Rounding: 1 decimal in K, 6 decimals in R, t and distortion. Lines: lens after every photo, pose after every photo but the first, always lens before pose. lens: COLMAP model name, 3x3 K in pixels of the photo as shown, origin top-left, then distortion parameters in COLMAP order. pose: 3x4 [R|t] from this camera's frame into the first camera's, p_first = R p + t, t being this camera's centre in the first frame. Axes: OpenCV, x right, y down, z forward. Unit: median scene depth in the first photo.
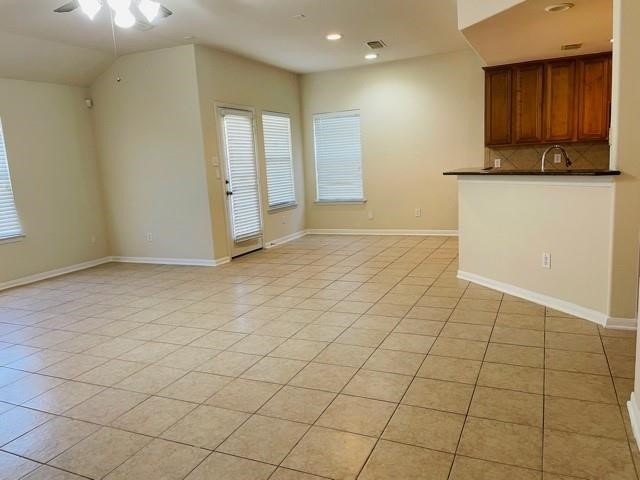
lens RADIAL K [[484.3, 0, 320.0], [0, 484.3, 240.0], [0, 0, 1]] dist [0.090455, -0.127107]
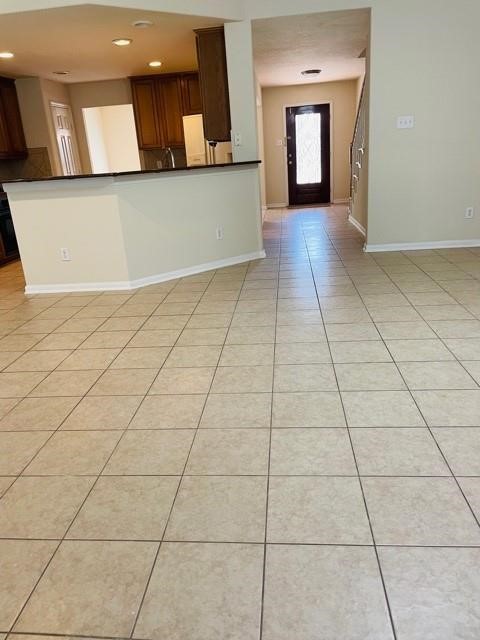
lens RADIAL K [[484.3, 0, 228.1], [0, 484.3, 320.2], [0, 0, 1]] dist [0.090455, -0.127107]
pose [[-0.314652, -0.233617, 0.920009, -0.769863], [0.235357, 0.919771, 0.314051, -0.139818], [-0.919566, 0.315347, -0.234424, 1.255389]]
